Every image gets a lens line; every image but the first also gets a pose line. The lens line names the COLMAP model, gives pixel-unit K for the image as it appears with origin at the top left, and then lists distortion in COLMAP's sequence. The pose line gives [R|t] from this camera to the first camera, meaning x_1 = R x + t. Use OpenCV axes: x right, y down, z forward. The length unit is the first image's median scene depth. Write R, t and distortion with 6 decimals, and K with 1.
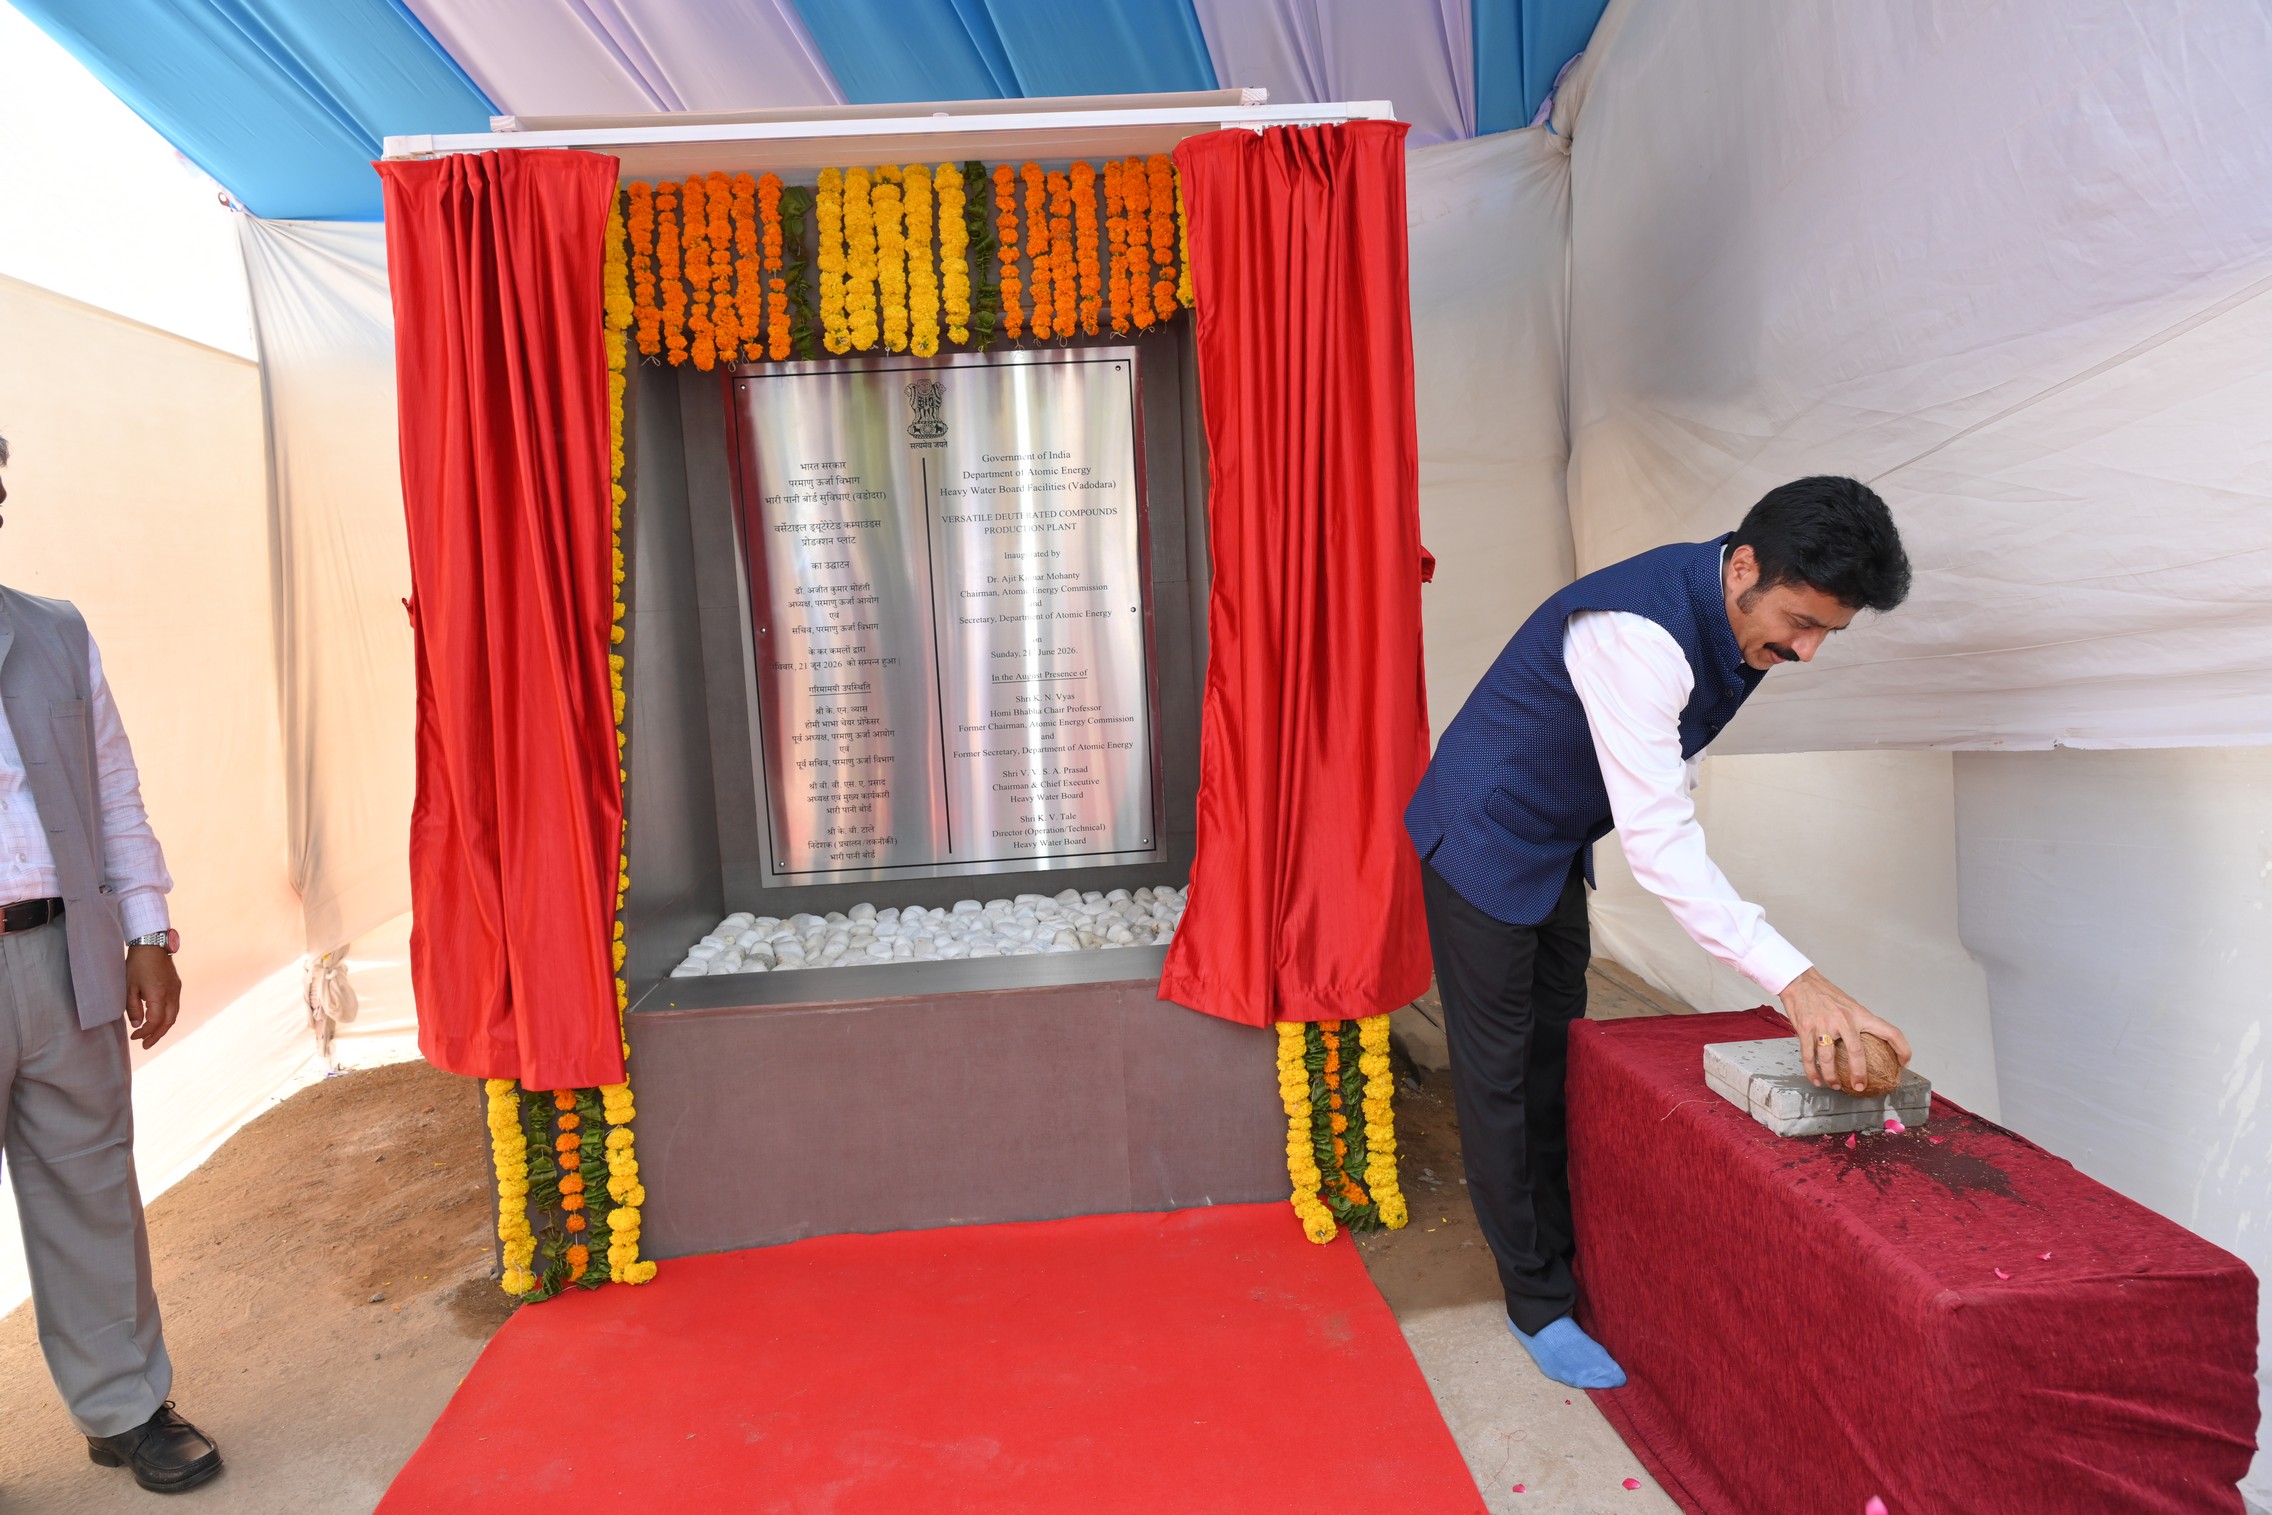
lens RADIAL K [[1483.6, 0, 1113.5], [0, 1483.6, 760.1], [0, 0, 1]] dist [-0.007357, -0.005790]
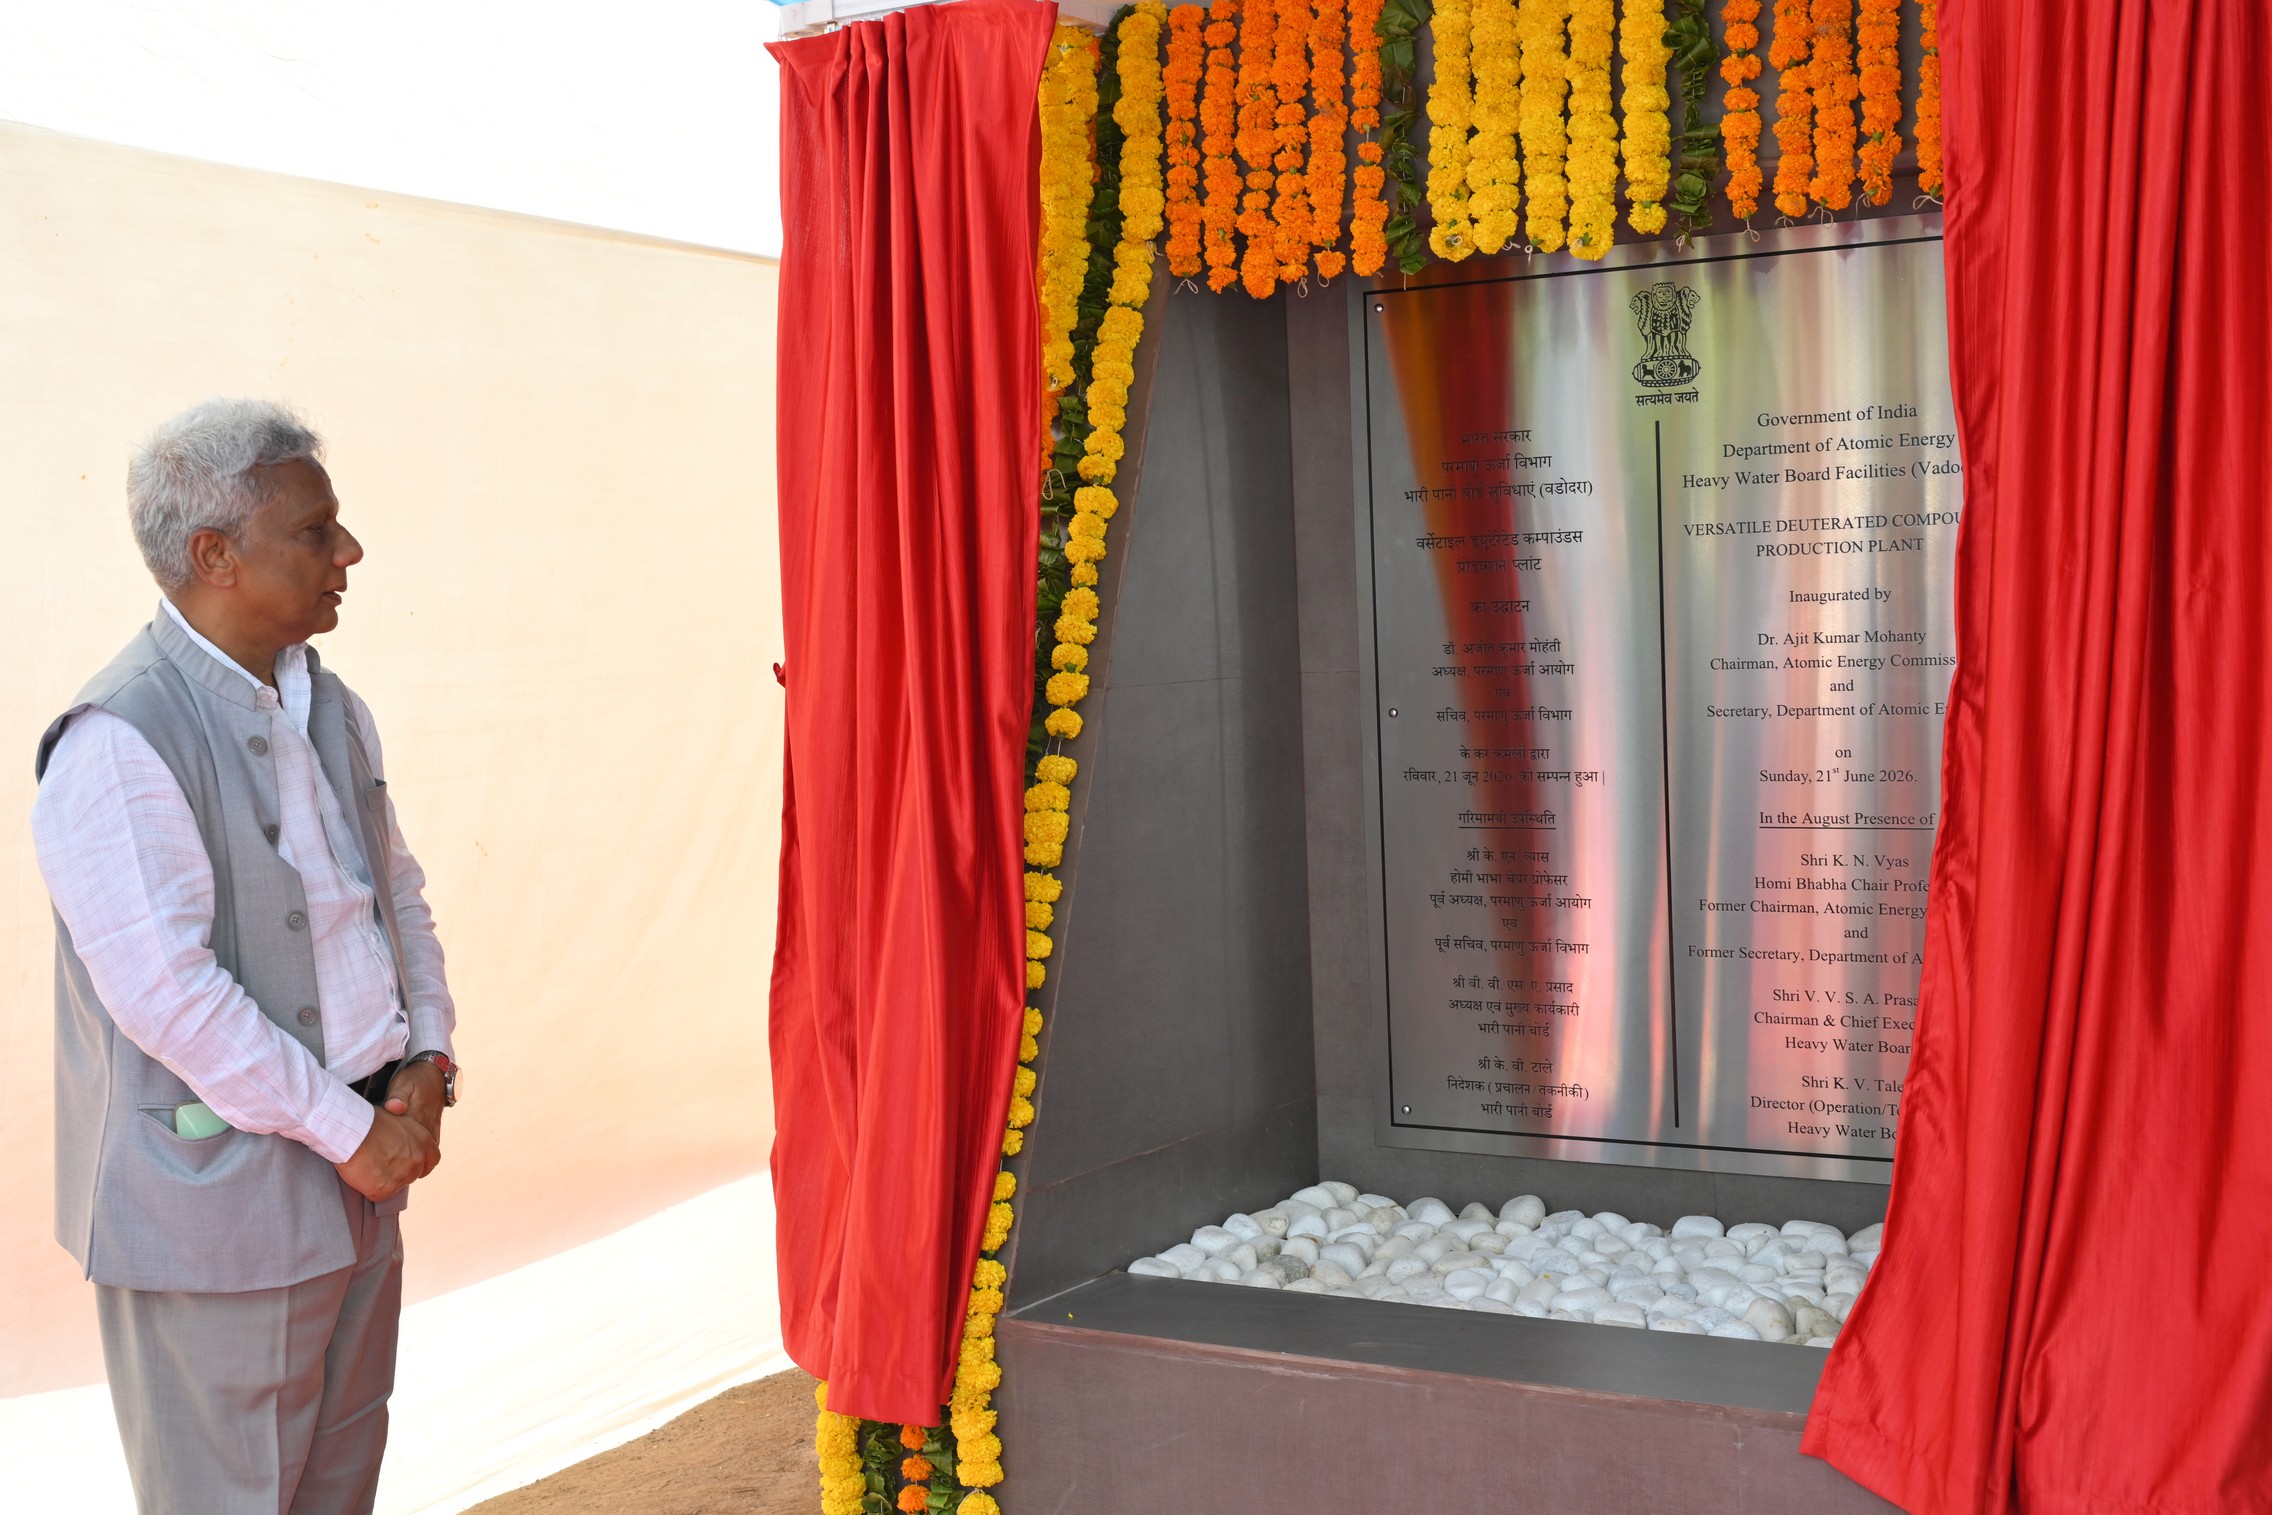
lens RADIAL K [[2837.9, 0, 1133.2], [0, 2837.9, 767.6], [0, 0, 1]] dist [-0.009653, 0.000000]
pose [[0.821247, 0.056199, -0.567798, 0.363813], [-0.071857, 0.997401, -0.005211, -0.058419], [0.566029, 0.045080, 0.823152, 0.007479]]
